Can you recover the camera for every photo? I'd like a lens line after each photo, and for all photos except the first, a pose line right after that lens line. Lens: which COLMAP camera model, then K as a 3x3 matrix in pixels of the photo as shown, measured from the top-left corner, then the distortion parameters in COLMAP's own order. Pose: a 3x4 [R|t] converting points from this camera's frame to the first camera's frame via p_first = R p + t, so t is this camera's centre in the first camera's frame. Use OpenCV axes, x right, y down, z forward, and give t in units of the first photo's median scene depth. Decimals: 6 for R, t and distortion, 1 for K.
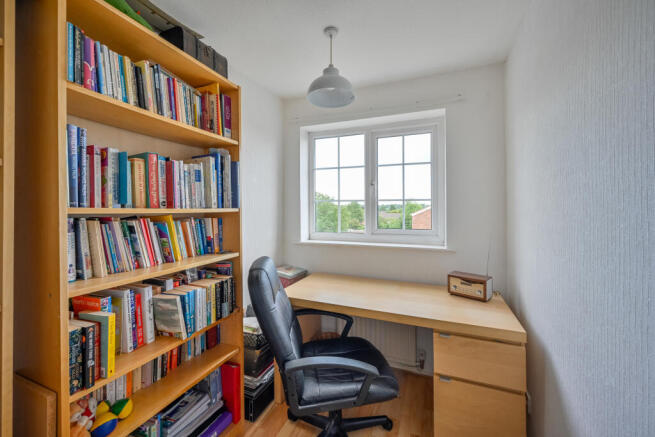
lens RADIAL K [[271.5, 0, 318.1], [0, 271.5, 213.9], [0, 0, 1]] dist [-0.000660, 0.000184]
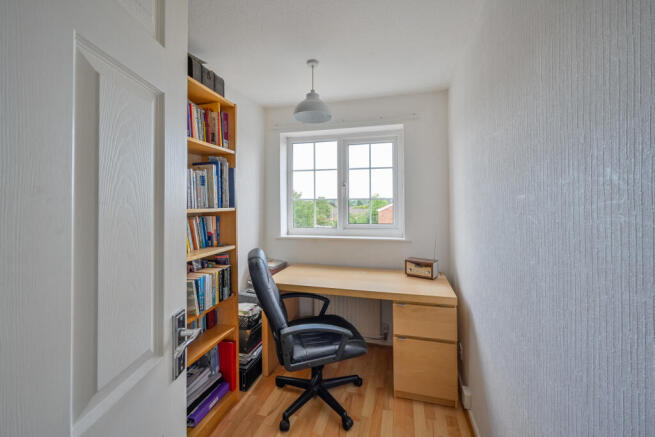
lens RADIAL K [[268.7, 0, 329.5], [0, 268.7, 216.7], [0, 0, 1]] dist [-0.002722, 0.000373]
pose [[0.988128, -0.010272, 0.153292, -0.060337], [0.006478, 0.999661, 0.025228, -0.007672], [-0.153499, -0.023935, 0.987859, -0.193268]]
